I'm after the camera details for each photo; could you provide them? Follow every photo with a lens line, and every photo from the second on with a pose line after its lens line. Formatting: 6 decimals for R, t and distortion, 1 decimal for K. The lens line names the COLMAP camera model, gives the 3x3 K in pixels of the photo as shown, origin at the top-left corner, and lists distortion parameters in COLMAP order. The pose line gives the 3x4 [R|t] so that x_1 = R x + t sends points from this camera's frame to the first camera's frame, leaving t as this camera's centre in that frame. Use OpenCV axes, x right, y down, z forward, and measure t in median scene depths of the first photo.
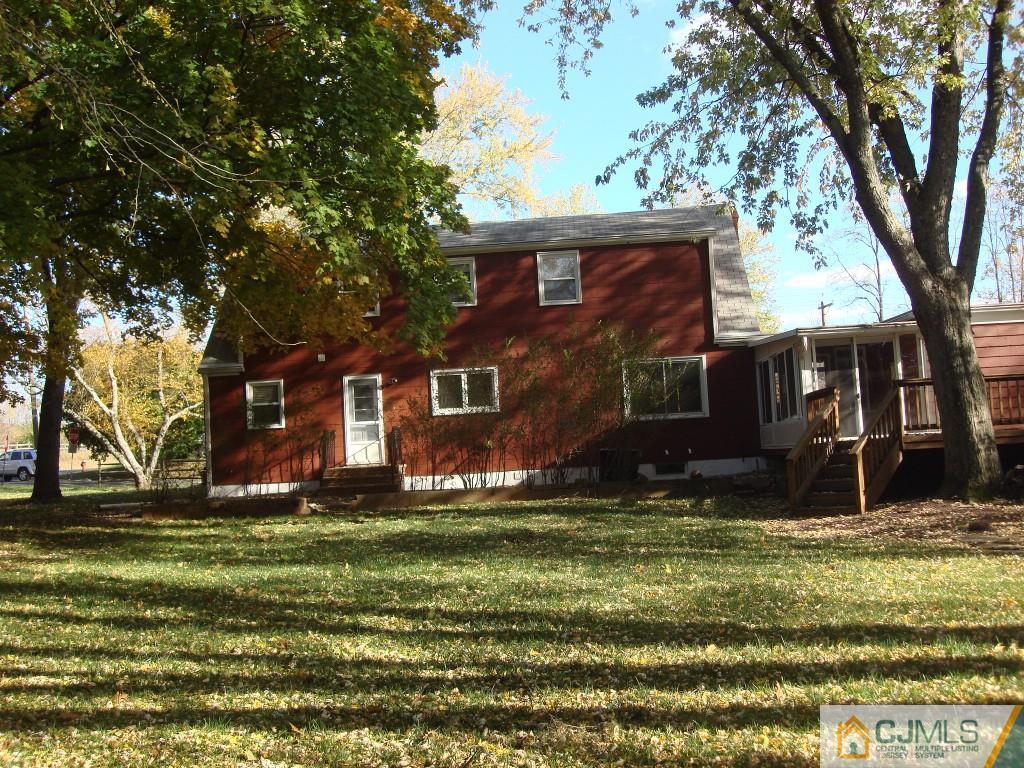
lens RADIAL K [[1139.6, 0, 512.0], [0, 1139.6, 384.0], [0, 0, 1]] dist [-0.058807, -0.196318]
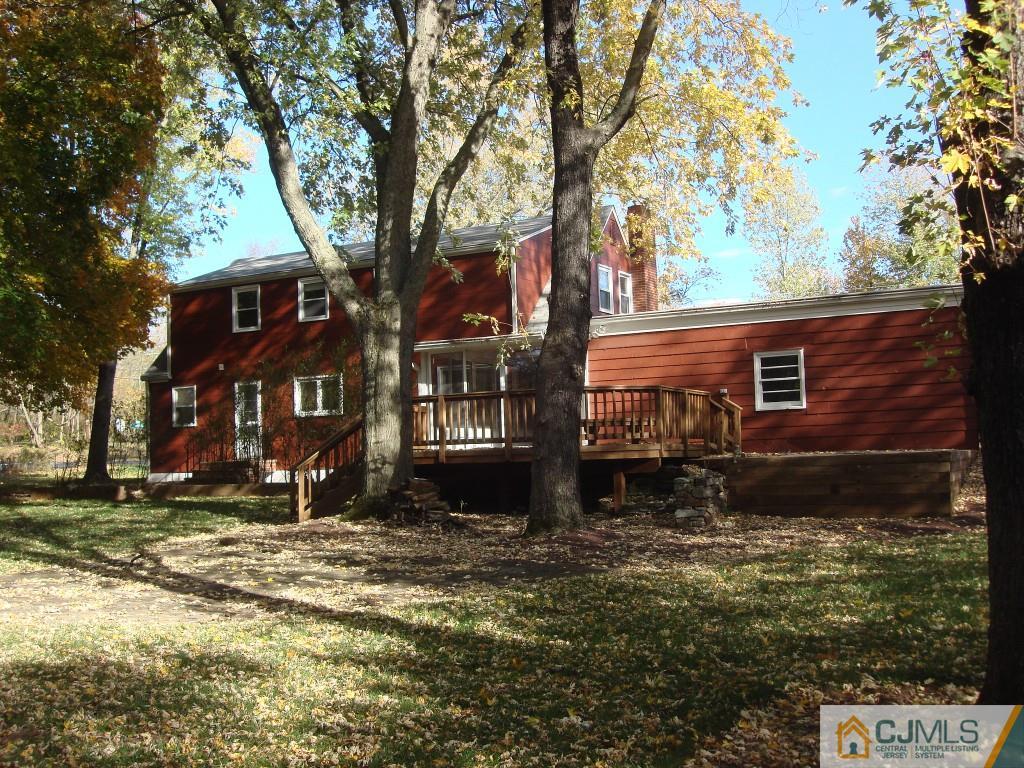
lens RADIAL K [[1139.6, 0, 512.0], [0, 1139.6, 384.0], [0, 0, 1]] dist [-0.058807, -0.196318]
pose [[0.880795, 0.000092, -0.473499, 0.646641], [0.006536, 0.999902, 0.012353, -0.017701], [0.473453, -0.013975, 0.880708, 0.117425]]
